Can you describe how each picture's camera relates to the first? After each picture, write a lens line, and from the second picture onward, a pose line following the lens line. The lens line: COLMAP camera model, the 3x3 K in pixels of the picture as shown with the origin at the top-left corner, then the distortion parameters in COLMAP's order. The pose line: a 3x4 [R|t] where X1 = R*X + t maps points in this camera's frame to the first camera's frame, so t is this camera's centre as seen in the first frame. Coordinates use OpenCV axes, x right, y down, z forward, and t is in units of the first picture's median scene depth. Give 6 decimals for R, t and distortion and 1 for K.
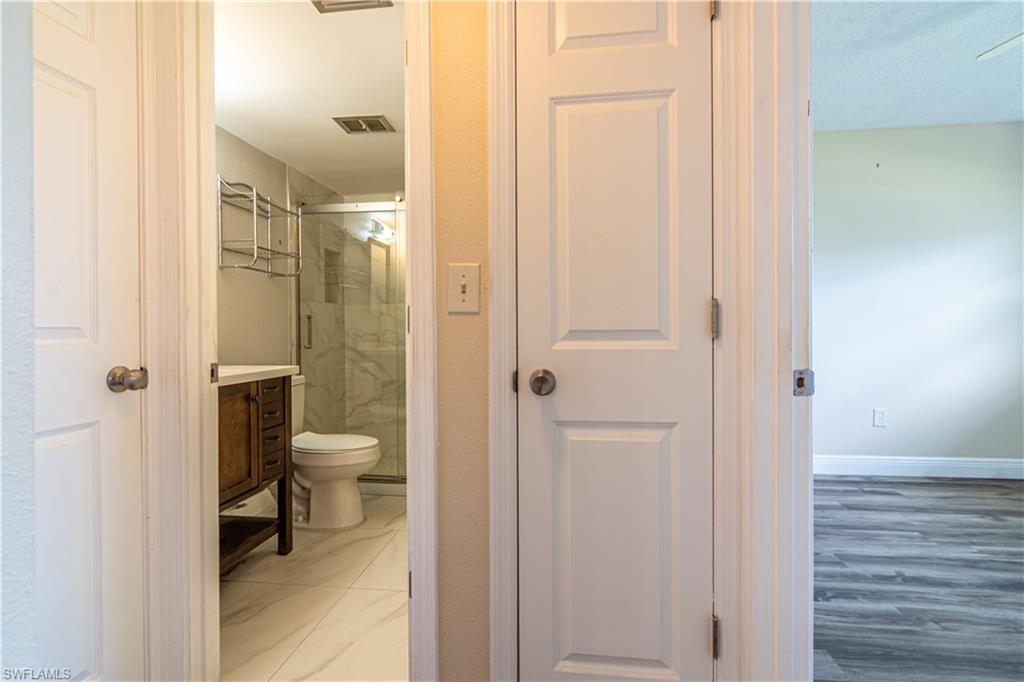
lens RADIAL K [[482.5, 0, 506.2], [0, 482.5, 329.8], [0, 0, 1]] dist [-0.003813, -0.000443]
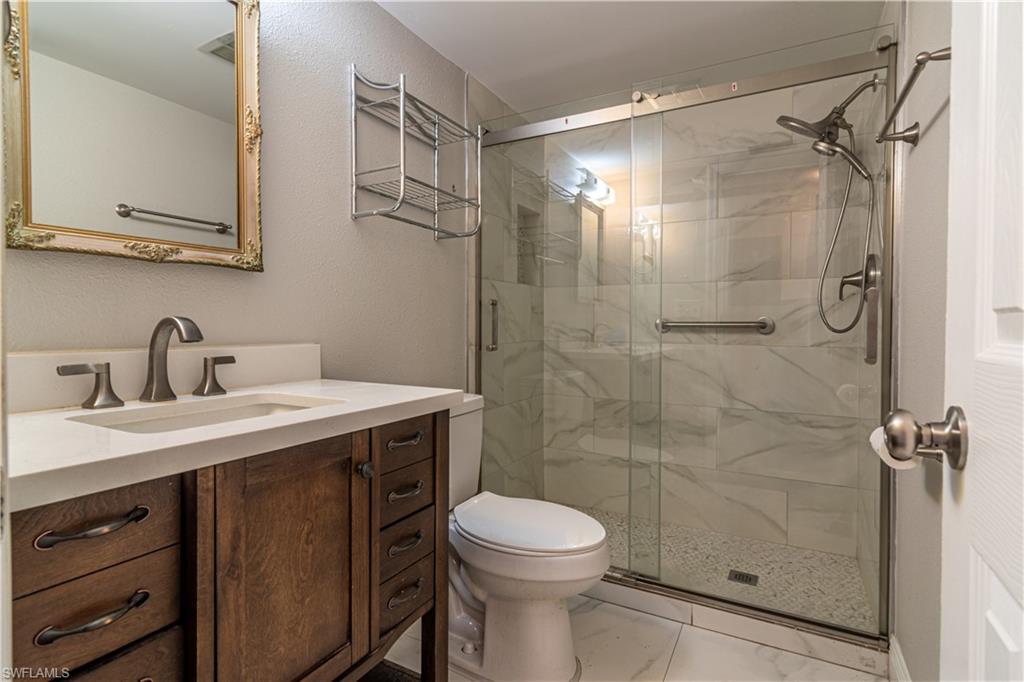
lens RADIAL K [[482.5, 0, 506.2], [0, 482.5, 329.8], [0, 0, 1]] dist [-0.003813, -0.000443]
pose [[0.923872, 0.014865, -0.382413, -0.153531], [-0.011492, 0.999872, 0.011103, 0.003042], [0.382529, -0.005863, 0.923925, 0.435071]]
